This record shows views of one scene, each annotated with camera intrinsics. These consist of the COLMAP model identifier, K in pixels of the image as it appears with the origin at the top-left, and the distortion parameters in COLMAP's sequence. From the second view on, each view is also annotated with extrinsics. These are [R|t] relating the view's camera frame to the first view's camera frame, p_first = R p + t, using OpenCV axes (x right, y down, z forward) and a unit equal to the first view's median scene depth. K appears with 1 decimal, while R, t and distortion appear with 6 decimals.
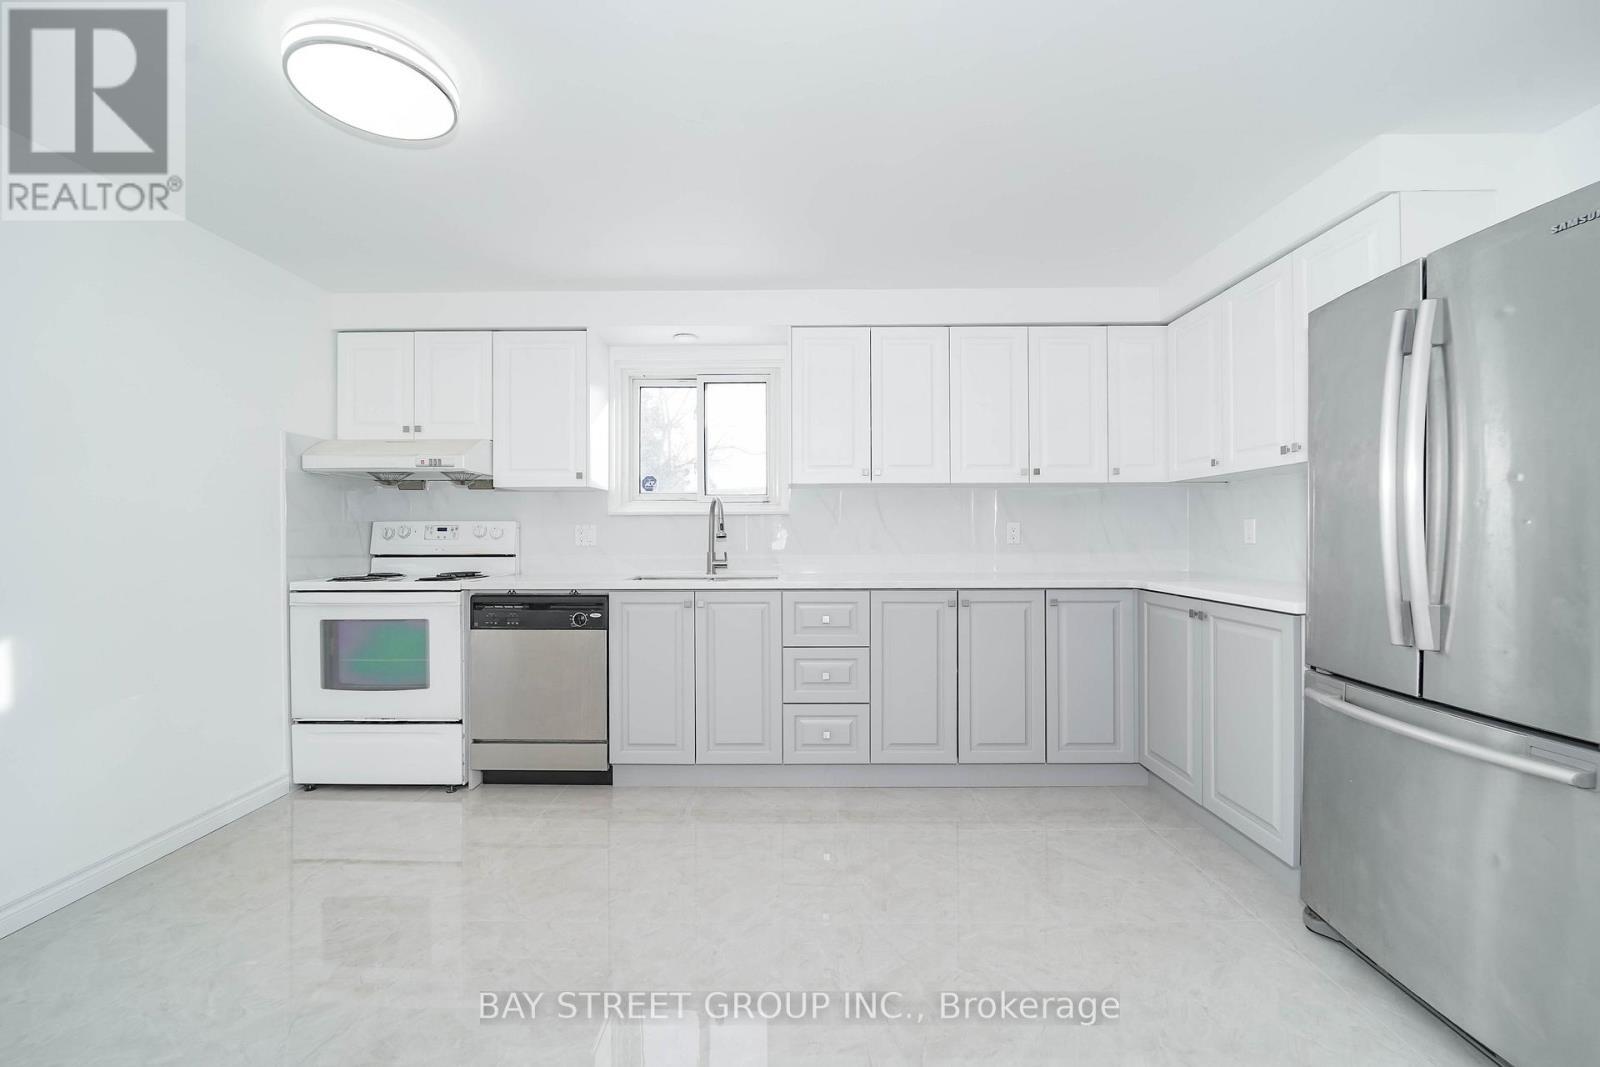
lens RADIAL K [[665.6, 0, 800.5], [0, 665.6, 529.4], [0, 0, 1]] dist [-0.020946, -0.000092]
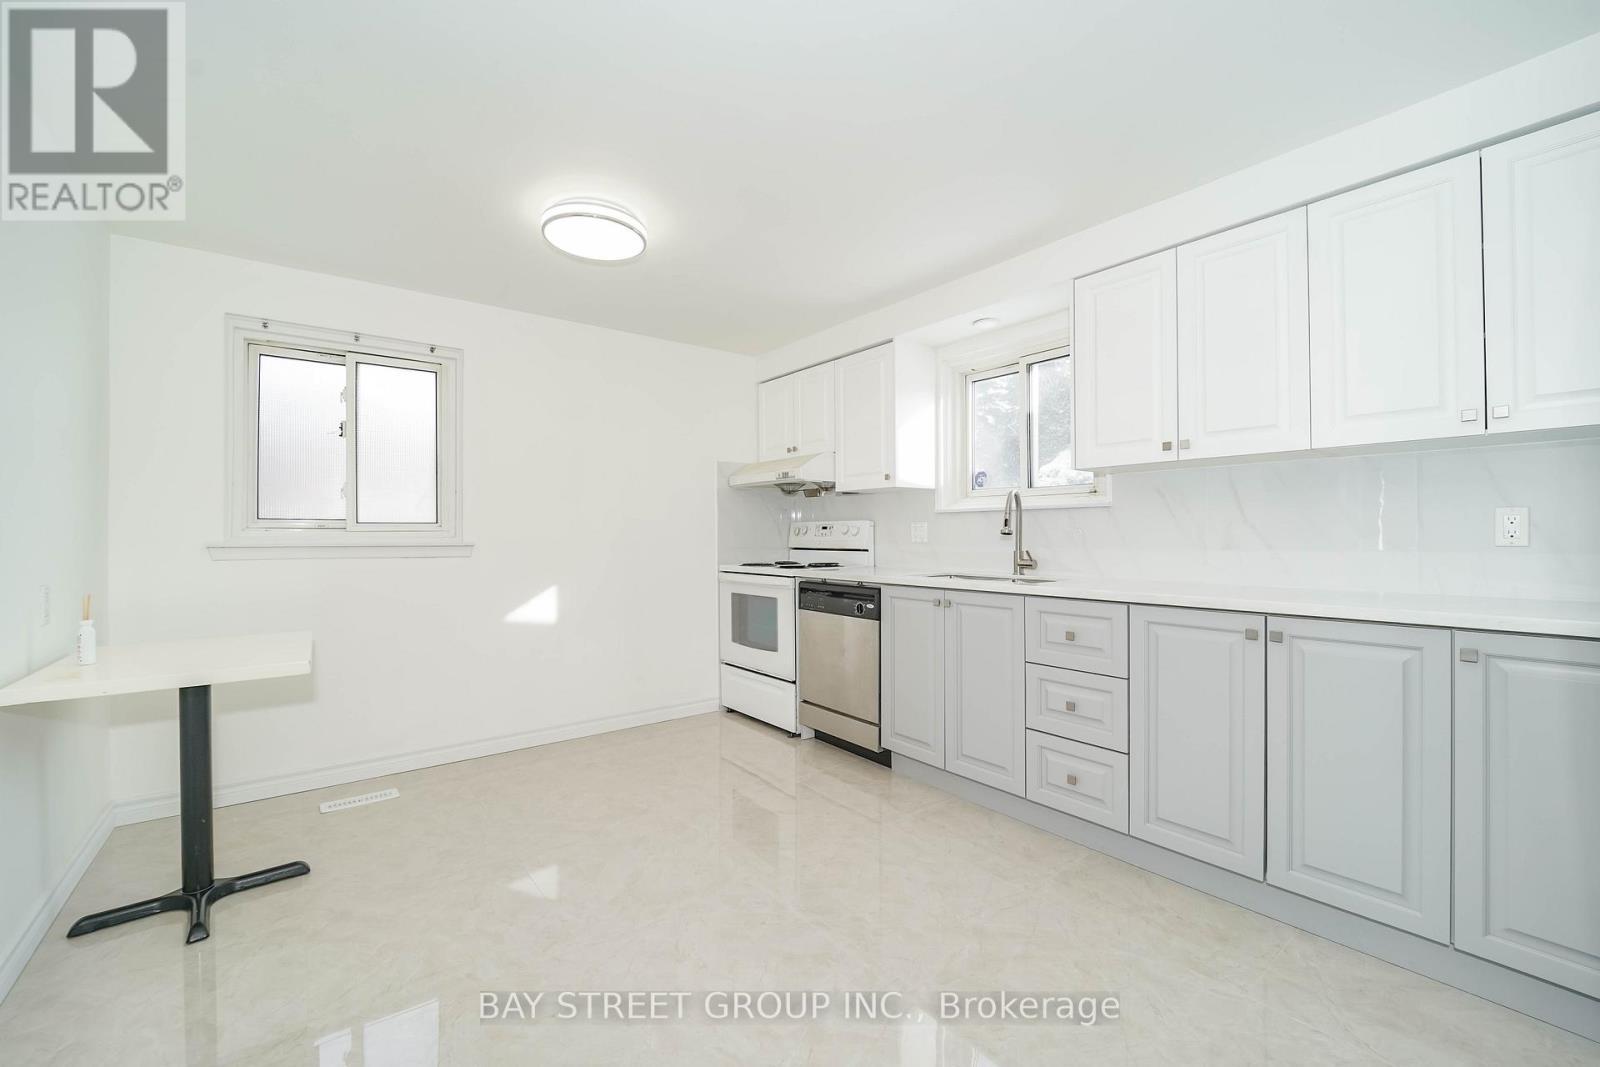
lens RADIAL K [[646.3, 0, 800.0], [0, 646.3, 533.5], [0, 0, 1]] dist [-0.022394, -0.000293]
pose [[0.617742, -0.001159, -0.786380, 0.442069], [0.008457, 0.999951, 0.005170, 0.004510], [0.786335, -0.009844, 0.617722, 0.259029]]
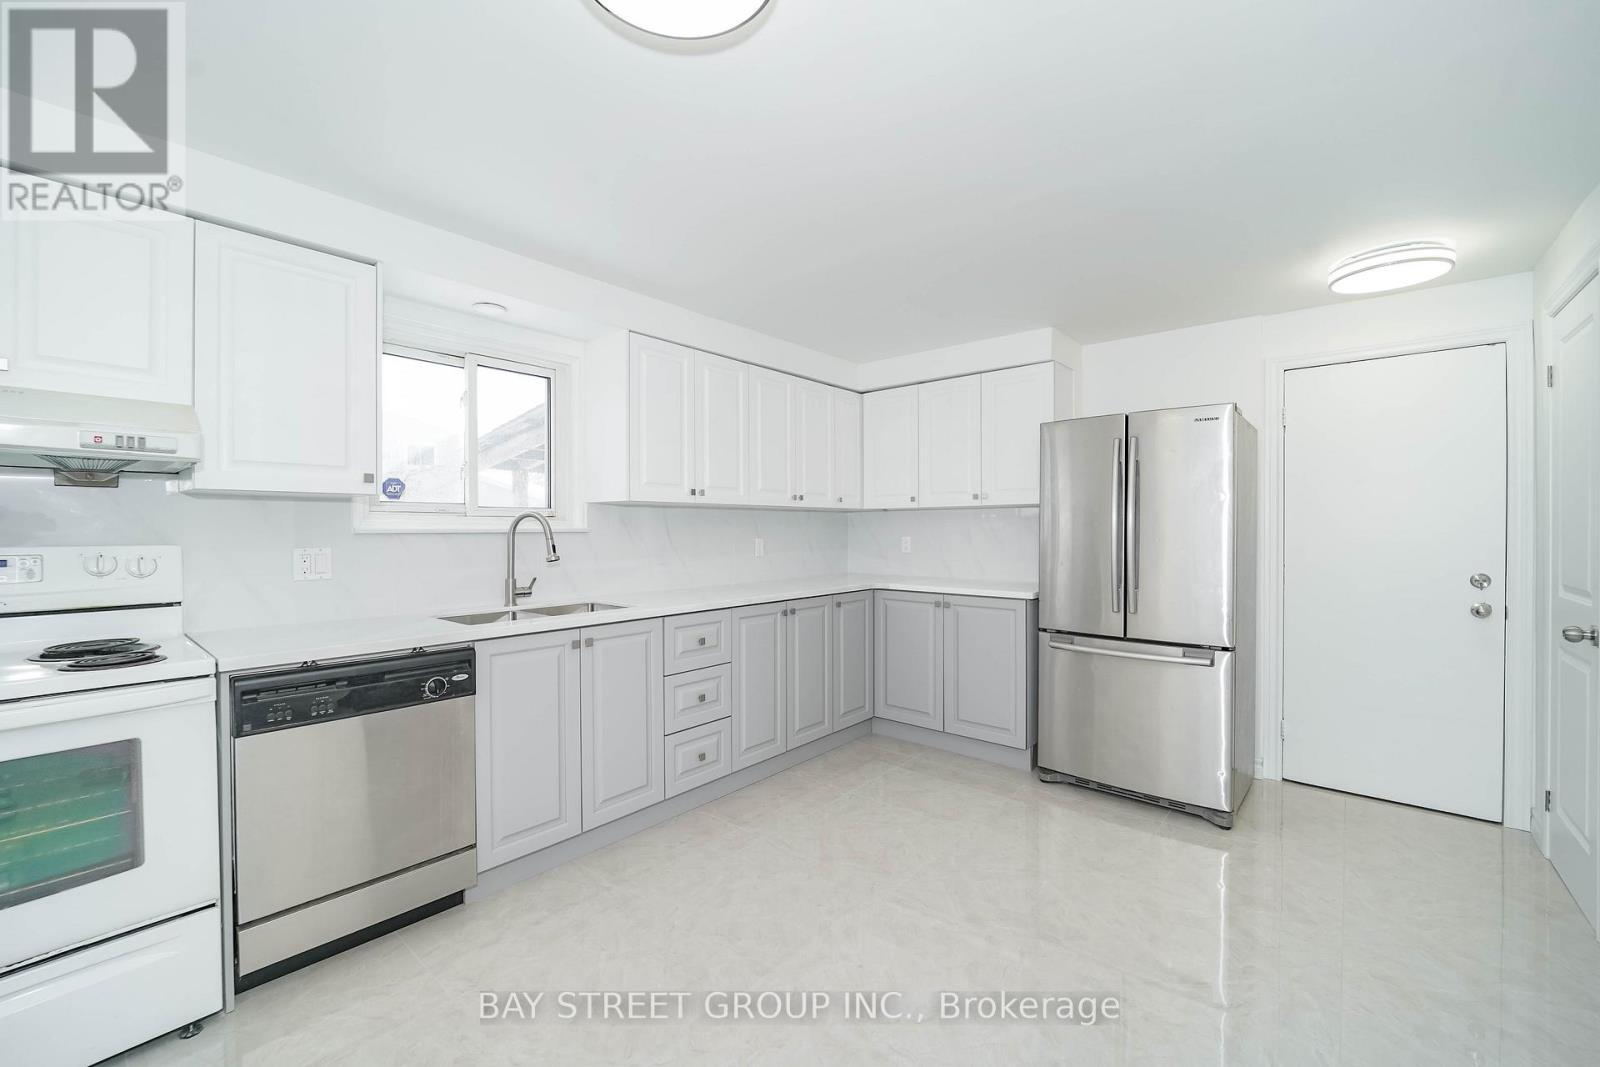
lens RADIAL K [[646.3, 0, 800.0], [0, 646.3, 533.5], [0, 0, 1]] dist [-0.022394, -0.000293]
pose [[0.642201, -0.004389, 0.766524, -0.600406], [-0.005802, 0.999927, 0.010586, -0.037042], [-0.766514, -0.011246, 0.642129, 0.263552]]
